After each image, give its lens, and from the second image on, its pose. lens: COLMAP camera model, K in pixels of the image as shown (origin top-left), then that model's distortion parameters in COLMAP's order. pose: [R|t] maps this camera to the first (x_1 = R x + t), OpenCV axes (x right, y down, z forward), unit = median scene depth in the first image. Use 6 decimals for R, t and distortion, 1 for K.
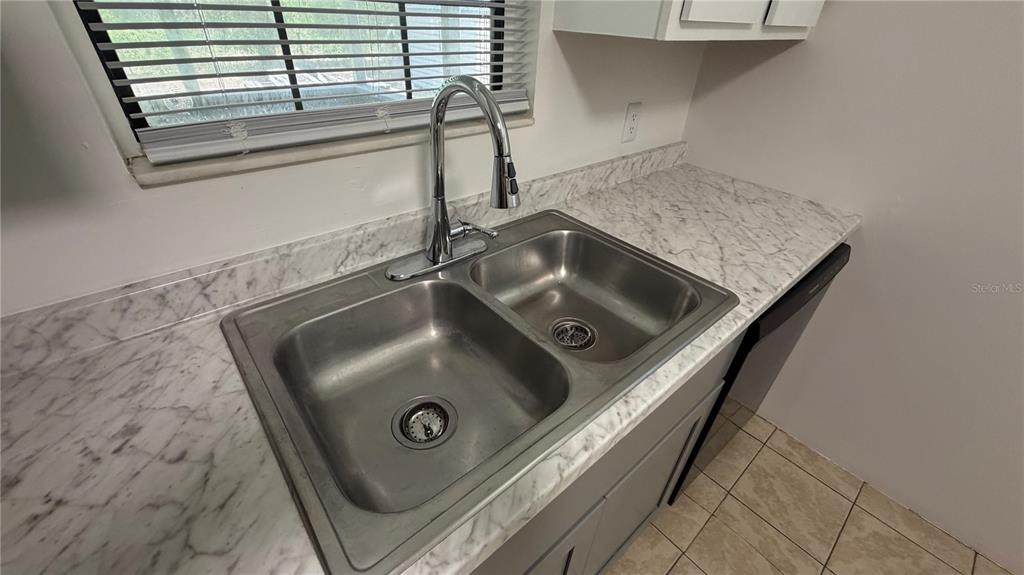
lens RADIAL K [[410.5, 0, 514.9], [0, 410.5, 292.3], [0, 0, 1]] dist [0.001633, -0.000065]
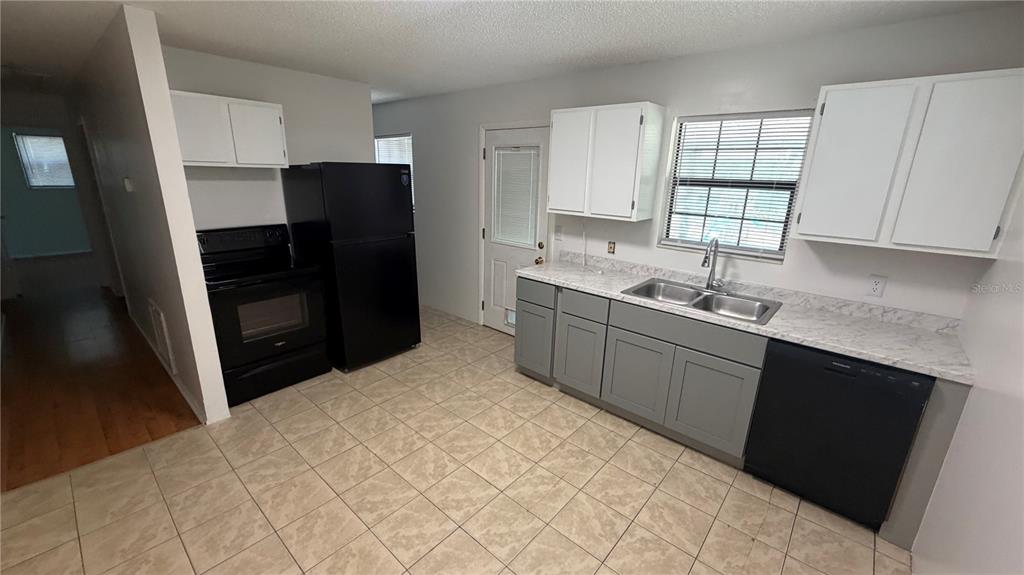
lens RADIAL K [[410.5, 0, 510.3], [0, 410.5, 288.4], [0, 0, 1]] dist [0.001633, -0.000065]
pose [[0.153039, 0.241953, -0.958143, 2.151573], [-0.575308, 0.810137, 0.112687, 0.354525], [0.803492, 0.533982, 0.263180, -0.850161]]
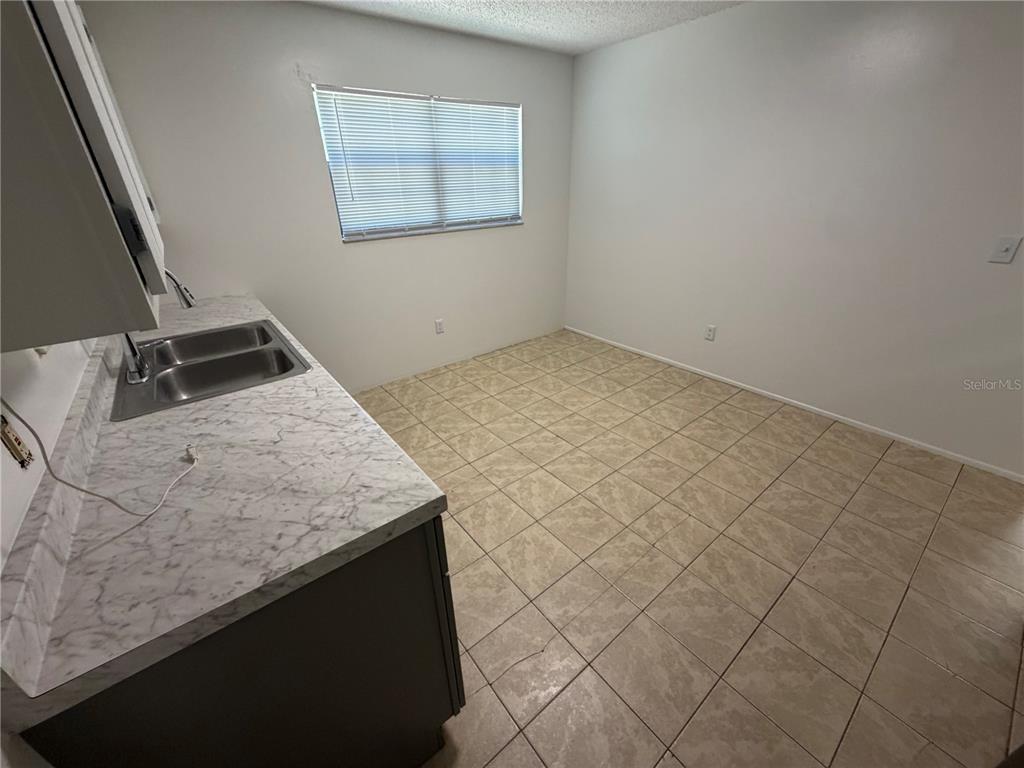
lens RADIAL K [[409.1, 0, 511.5], [0, 409.1, 382.7], [0, 0, 1]] dist [0.000931, -0.000030]
pose [[0.026705, -0.475403, 0.879362, -1.375866], [0.587244, 0.719345, 0.371061, 0.184216], [-0.808969, 0.506492, 0.298388, -0.557859]]
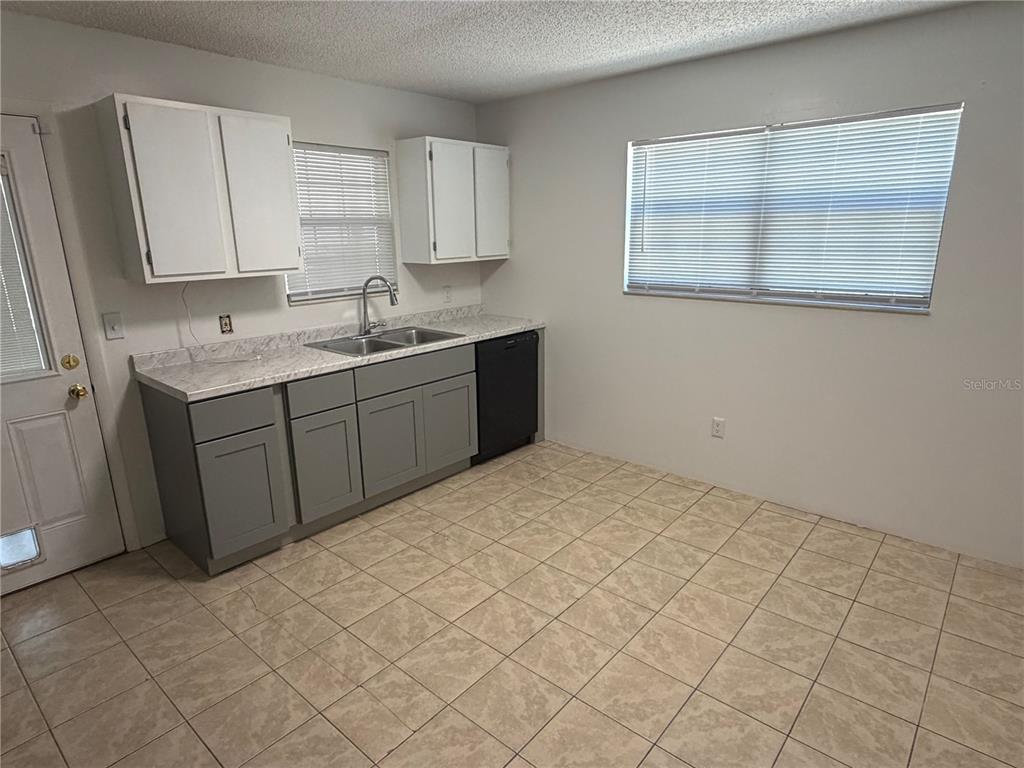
lens RADIAL K [[591.3, 0, 508.9], [0, 591.3, 384.9], [0, 0, 1]] dist [-0.001867, 0.002909]
pose [[0.985956, -0.088628, 0.141547, 0.149943], [0.130614, 0.937387, -0.322870, 1.451812], [-0.104069, 0.336824, 0.935799, -2.415267]]
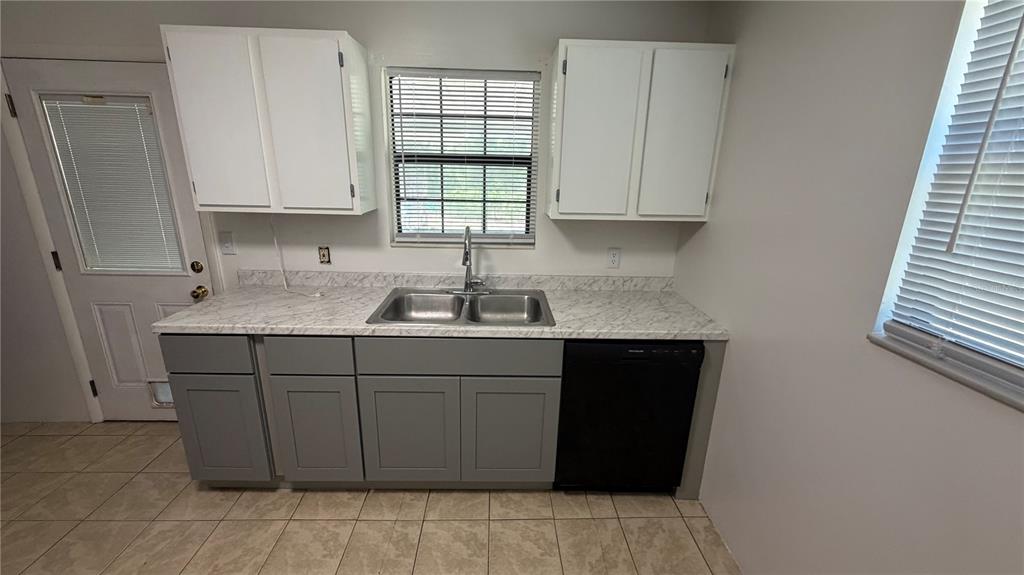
lens RADIAL K [[410.5, 0, 508.9], [0, 410.5, 287.8], [0, 0, 1]] dist [0.001633, -0.000065]
pose [[0.784071, 0.155551, -0.600863, 1.275167], [-0.346307, 0.913025, -0.215537, 0.297710], [0.515076, 0.377080, 0.769745, -0.669767]]
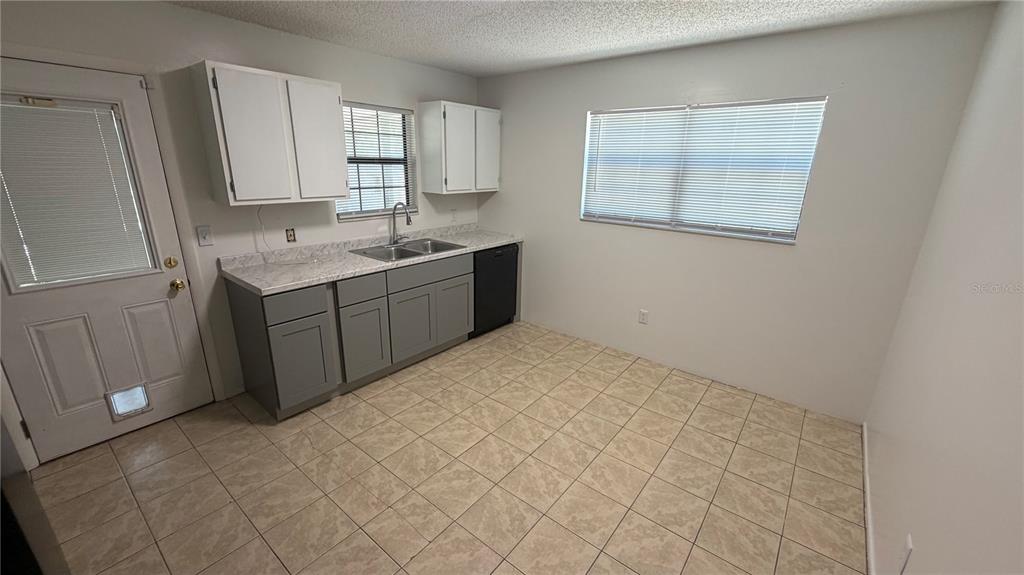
lens RADIAL K [[410.5, 0, 510.2], [0, 410.5, 287.2], [0, 0, 1]] dist [0.001633, -0.000065]
pose [[0.979915, -0.070873, 0.186399, 0.112889], [0.122714, 0.951092, -0.283488, 1.333116], [-0.157191, 0.300668, 0.940686, -2.350210]]
